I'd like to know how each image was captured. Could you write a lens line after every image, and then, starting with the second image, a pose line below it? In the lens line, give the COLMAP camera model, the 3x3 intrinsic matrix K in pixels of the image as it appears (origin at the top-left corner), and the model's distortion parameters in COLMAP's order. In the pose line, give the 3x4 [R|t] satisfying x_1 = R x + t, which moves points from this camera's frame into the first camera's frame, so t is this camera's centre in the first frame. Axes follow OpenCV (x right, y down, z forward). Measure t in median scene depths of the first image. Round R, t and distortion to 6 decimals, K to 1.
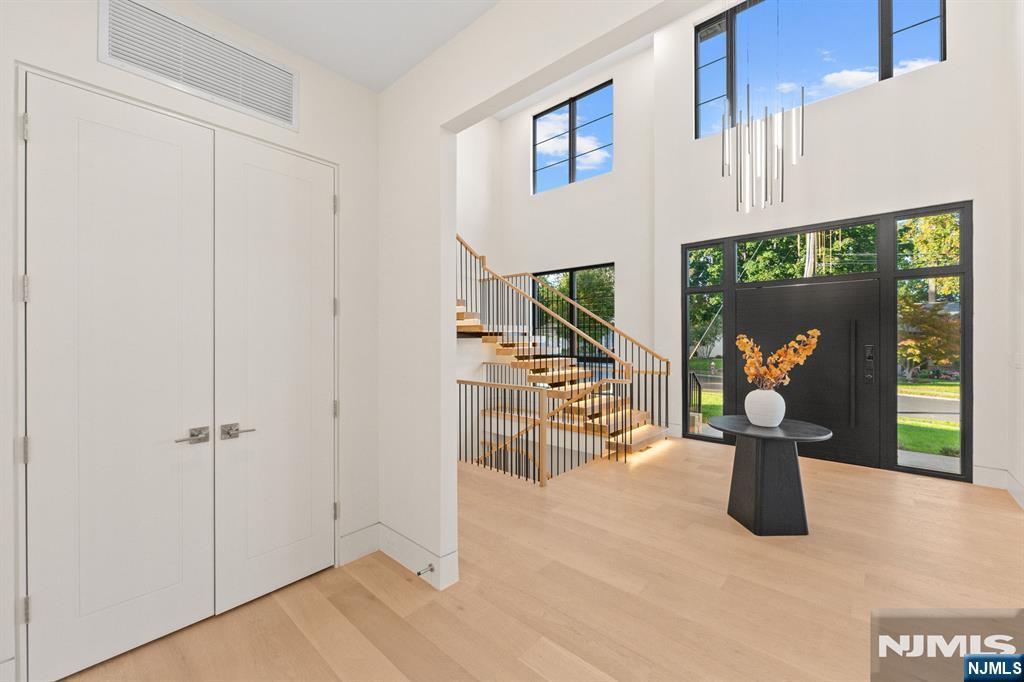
lens RADIAL K [[403.8, 0, 510.1], [0, 403.8, 336.7], [0, 0, 1]] dist [-0.005643, -0.000193]
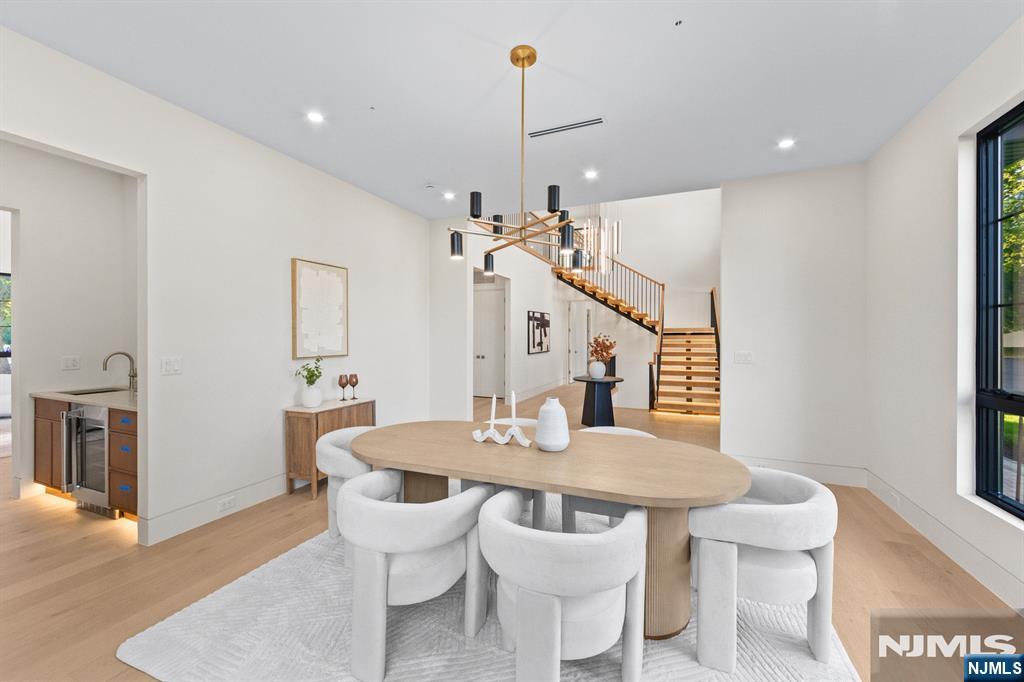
lens RADIAL K [[403.8, 0, 510.1], [0, 403.8, 336.7], [0, 0, 1]] dist [-0.005643, -0.000193]
pose [[0.324511, 0.005137, -0.945868, 1.714050], [0.000513, 0.999984, 0.005607, -0.008029], [0.945882, -0.002305, 0.324503, -0.081506]]
